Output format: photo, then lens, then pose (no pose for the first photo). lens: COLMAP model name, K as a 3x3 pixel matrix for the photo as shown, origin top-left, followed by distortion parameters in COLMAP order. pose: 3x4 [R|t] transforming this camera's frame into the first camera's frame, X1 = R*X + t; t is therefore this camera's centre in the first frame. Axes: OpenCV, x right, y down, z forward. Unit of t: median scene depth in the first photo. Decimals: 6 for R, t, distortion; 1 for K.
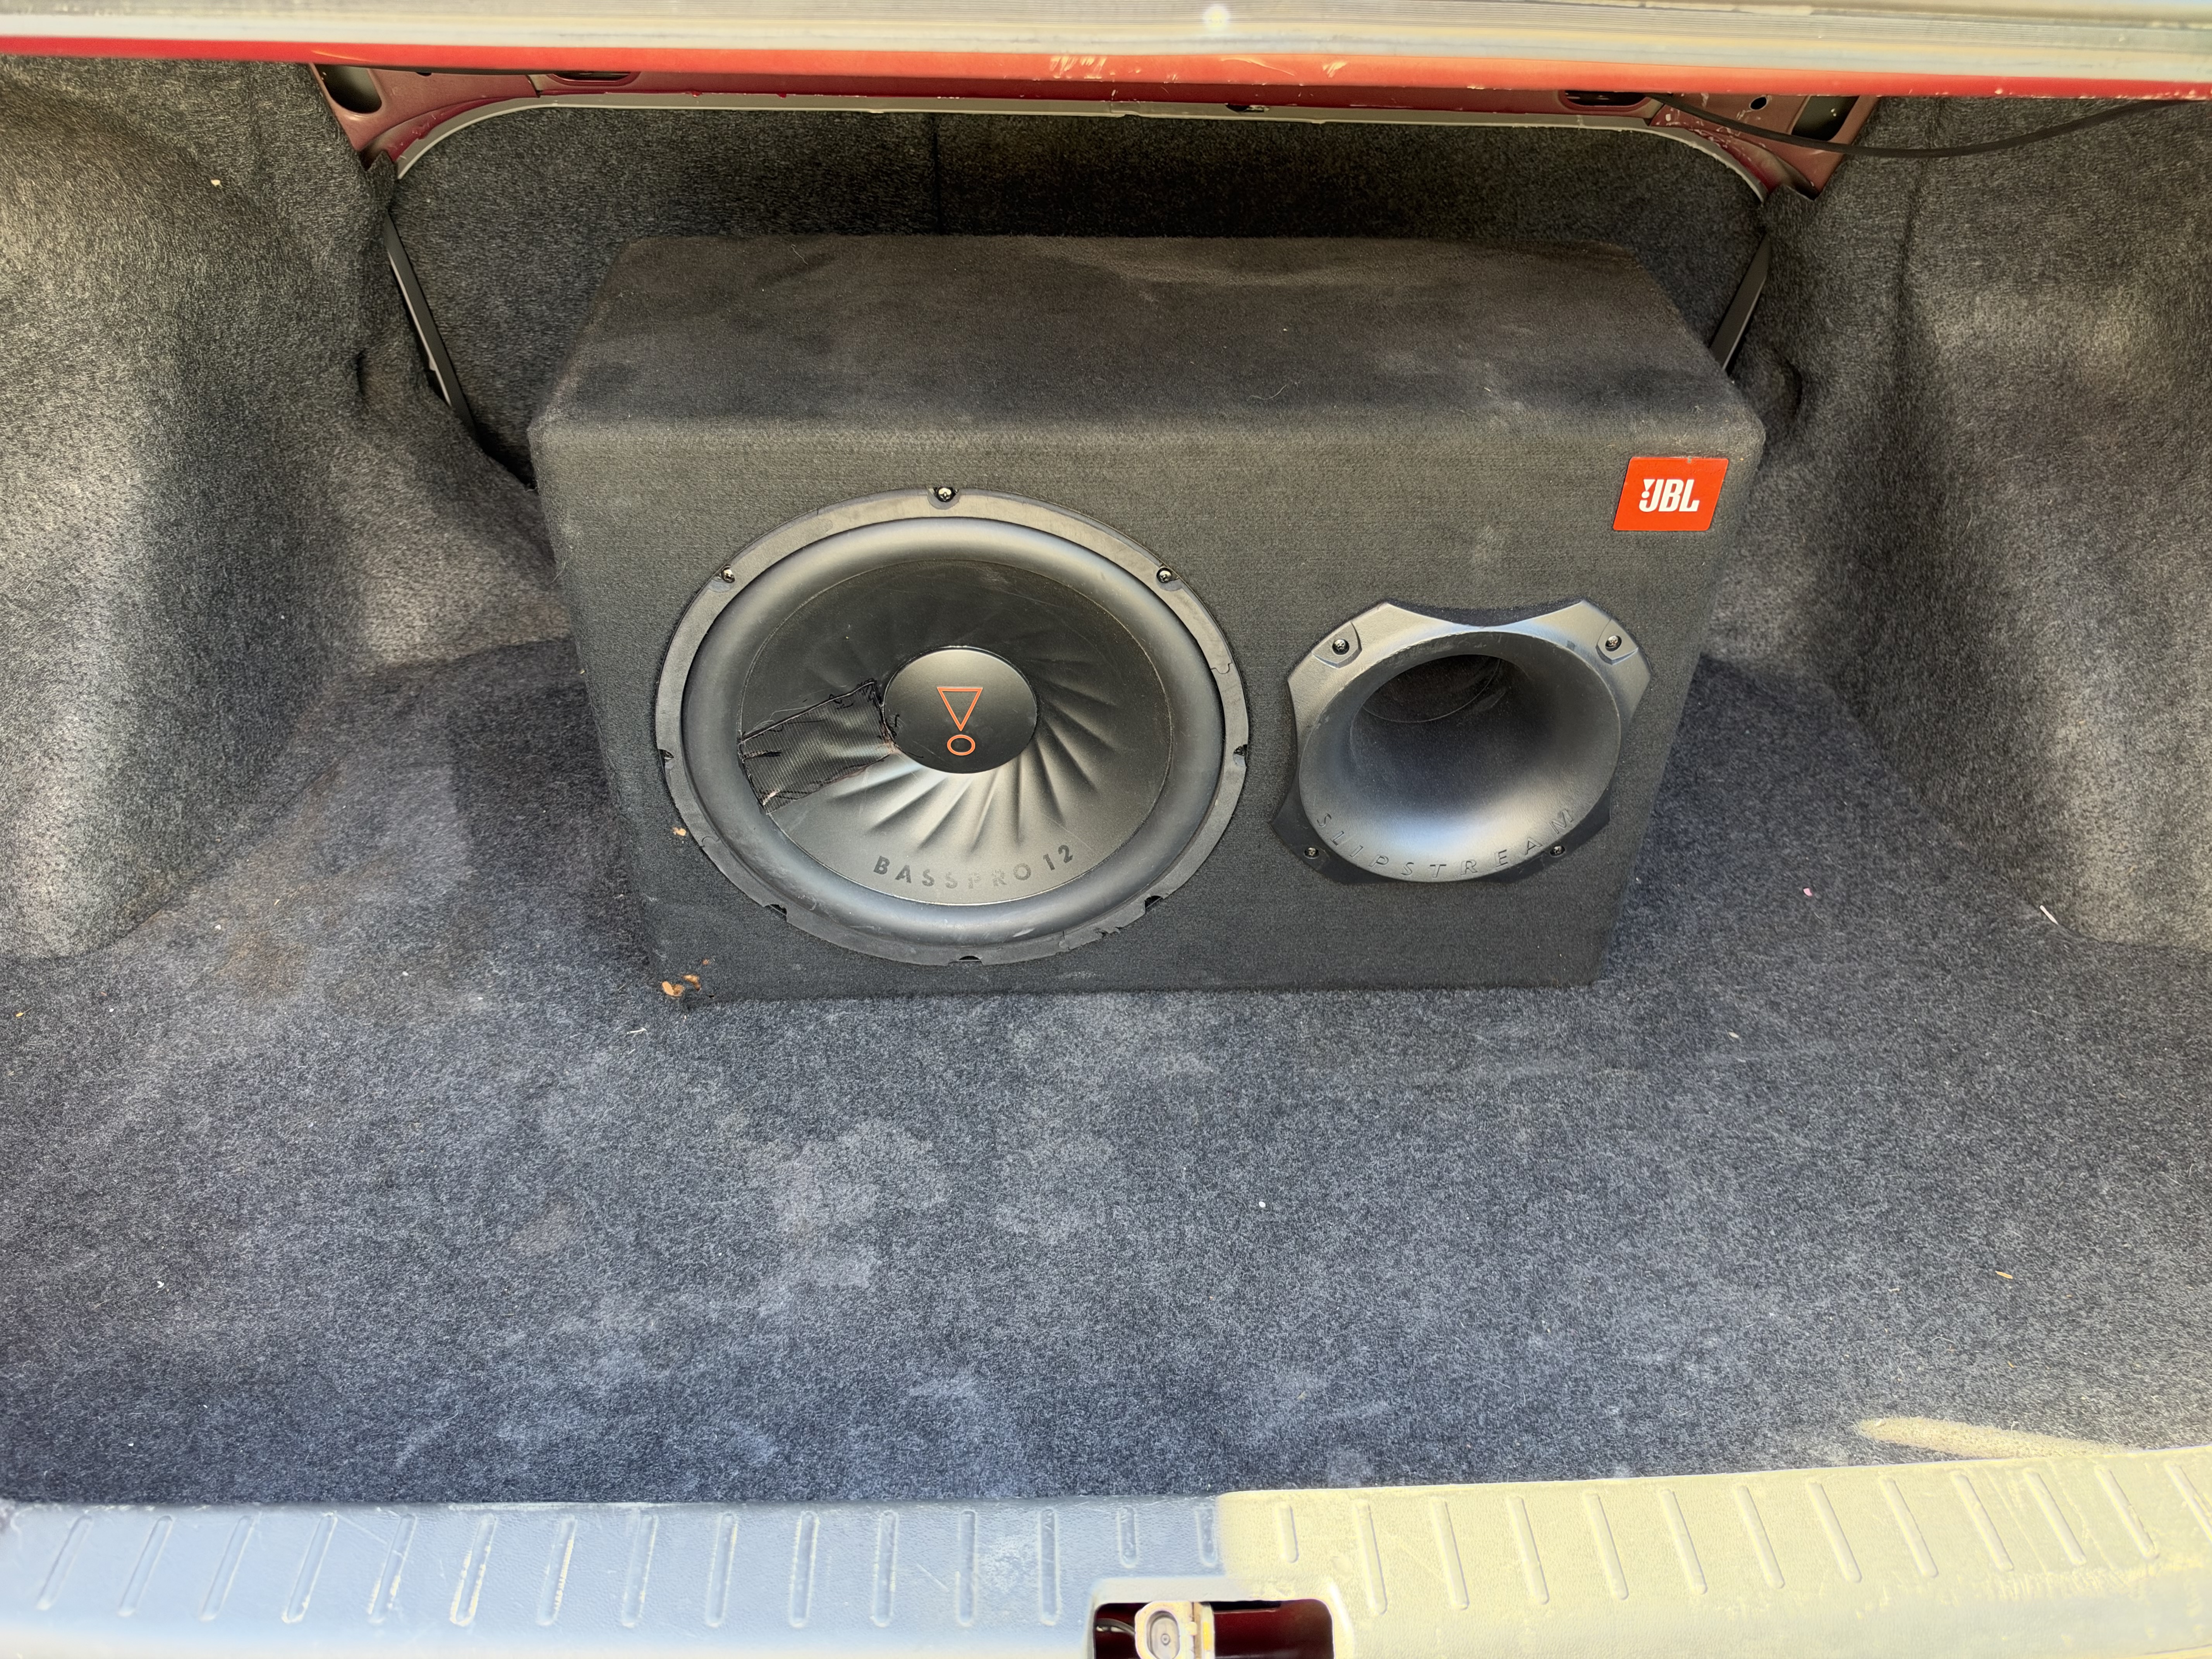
lens RADIAL K [[1554.4, 0, 1112.3], [0, 1554.4, 849.0], [0, 0, 1]] dist [-0.083846, 0.030192]
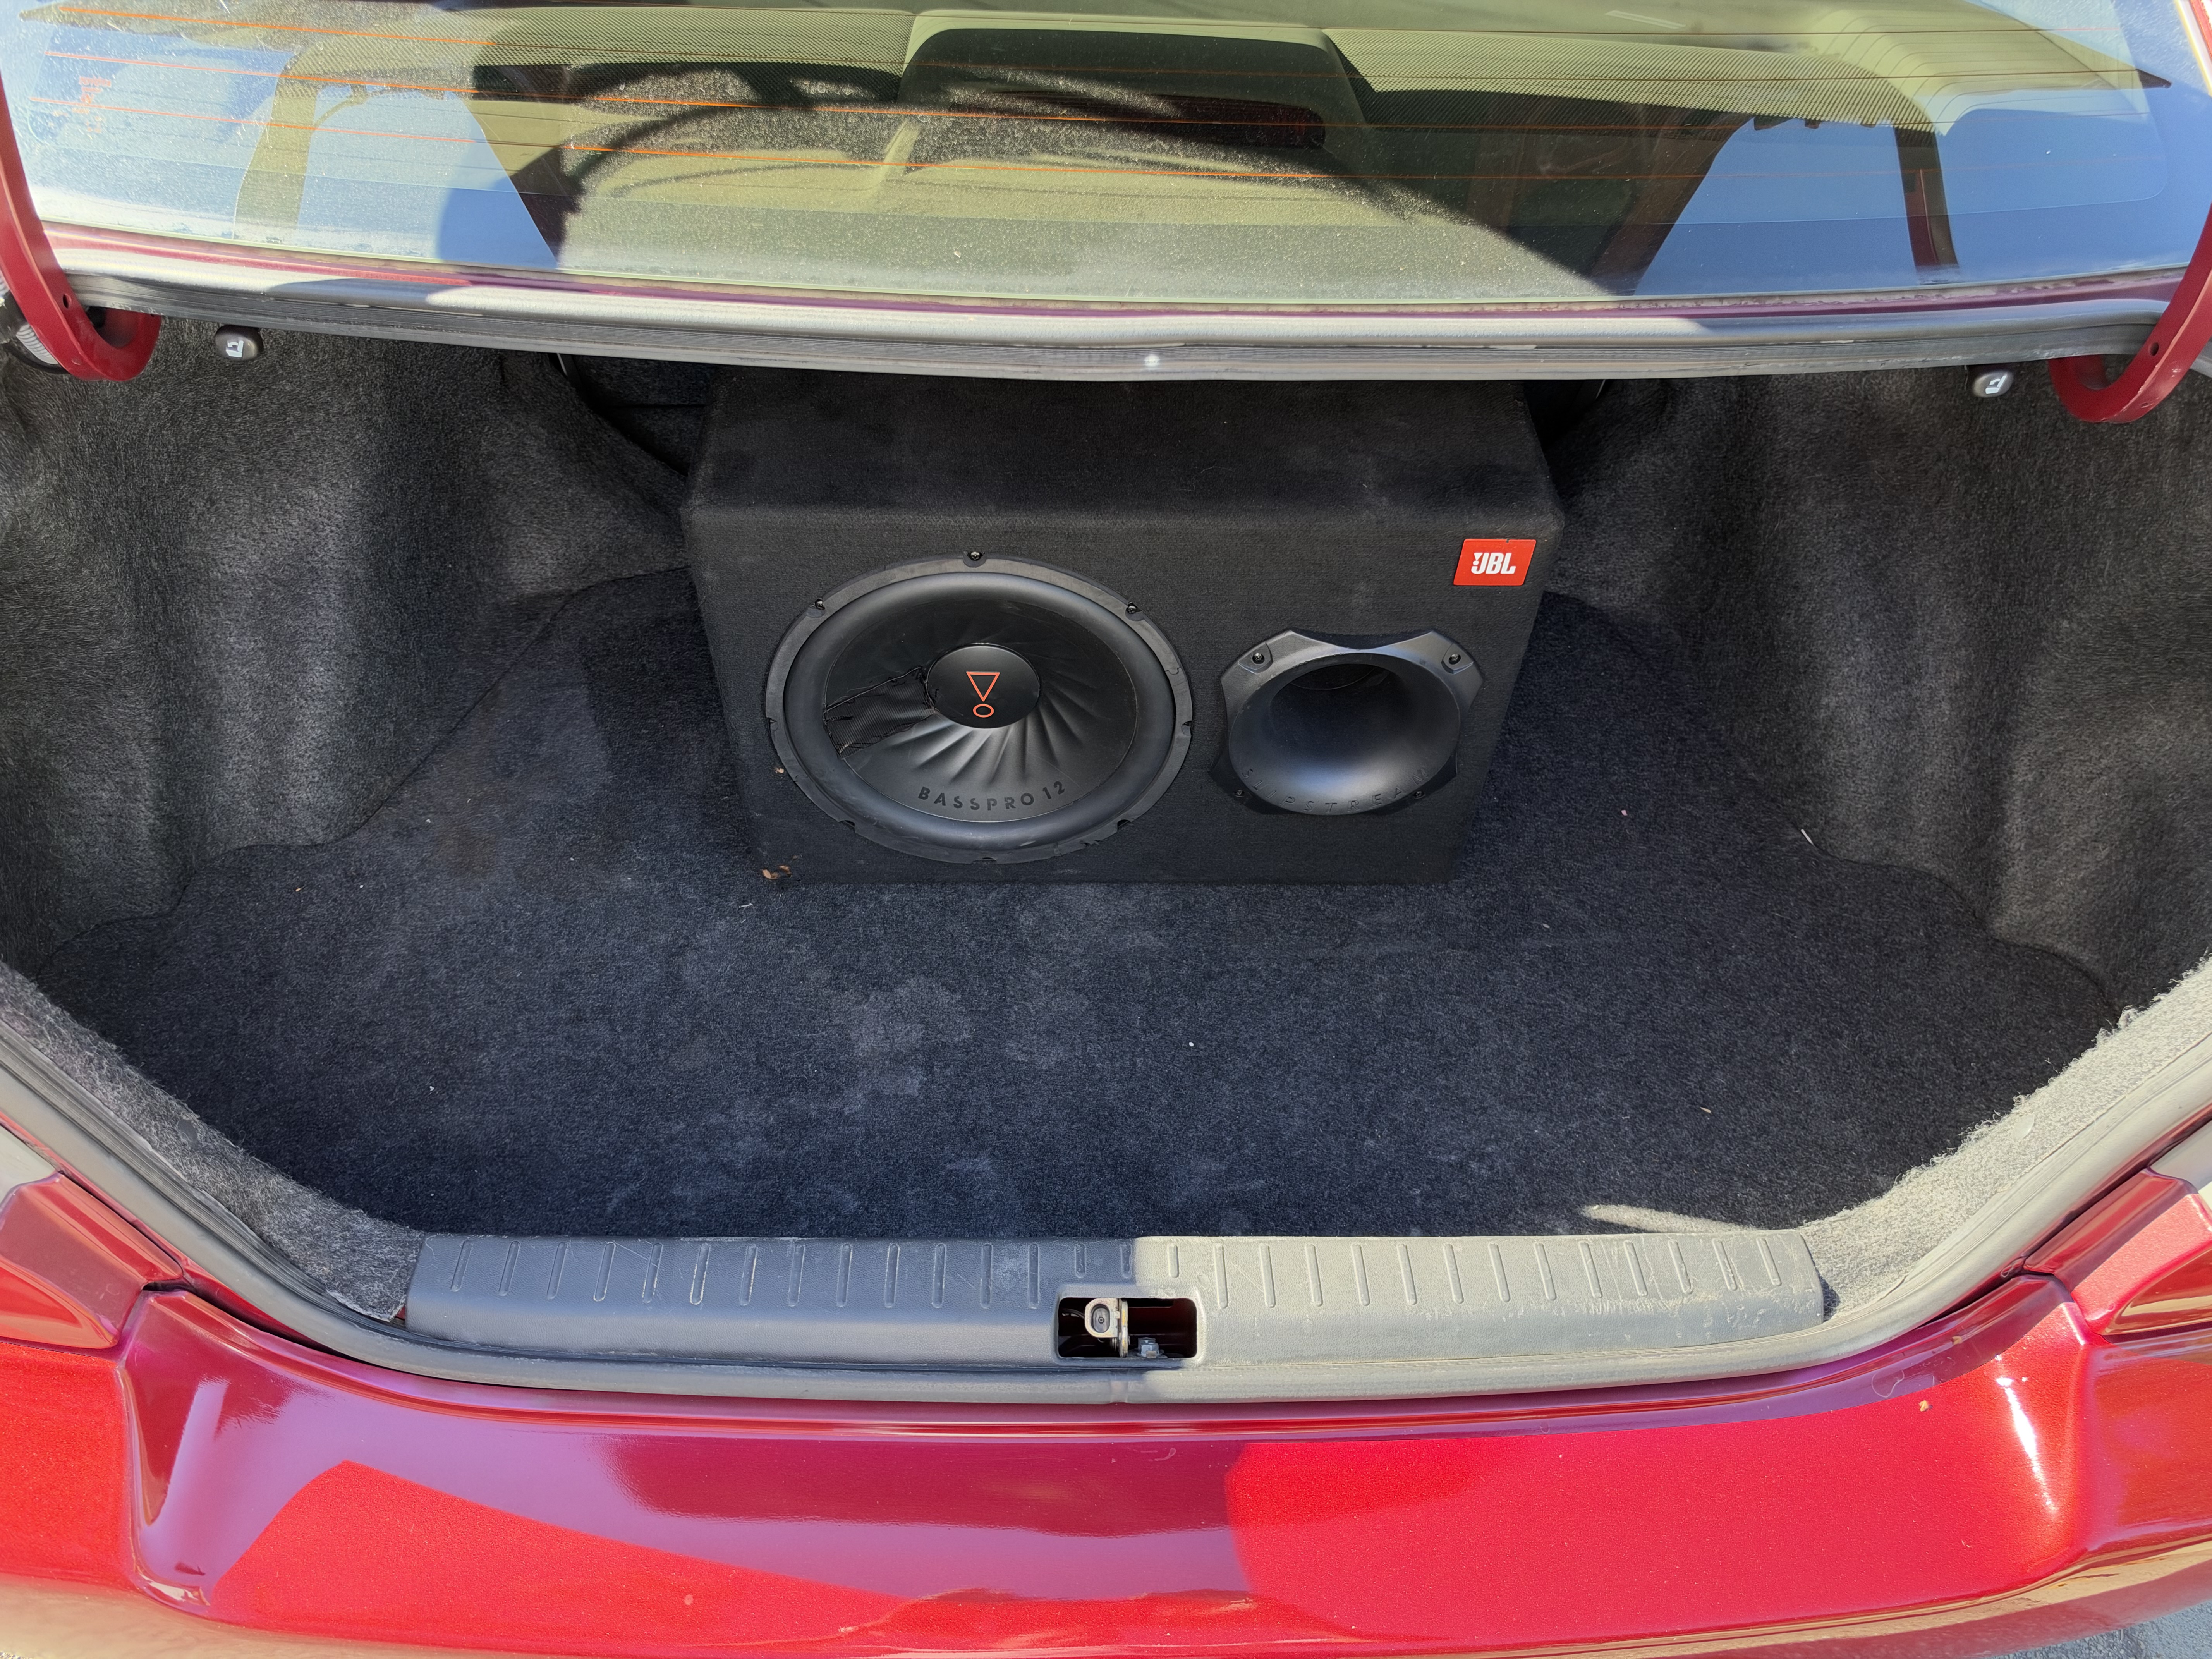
lens RADIAL K [[1554.4, 0, 1118.5], [0, 1554.4, 830.8], [0, 0, 1]] dist [-0.083846, 0.030192]
pose [[0.999752, 0.022229, -0.001525, 0.026945], [-0.021790, 0.989707, 0.141441, -0.164793], [0.004654, -0.141372, 0.989946, -0.388593]]
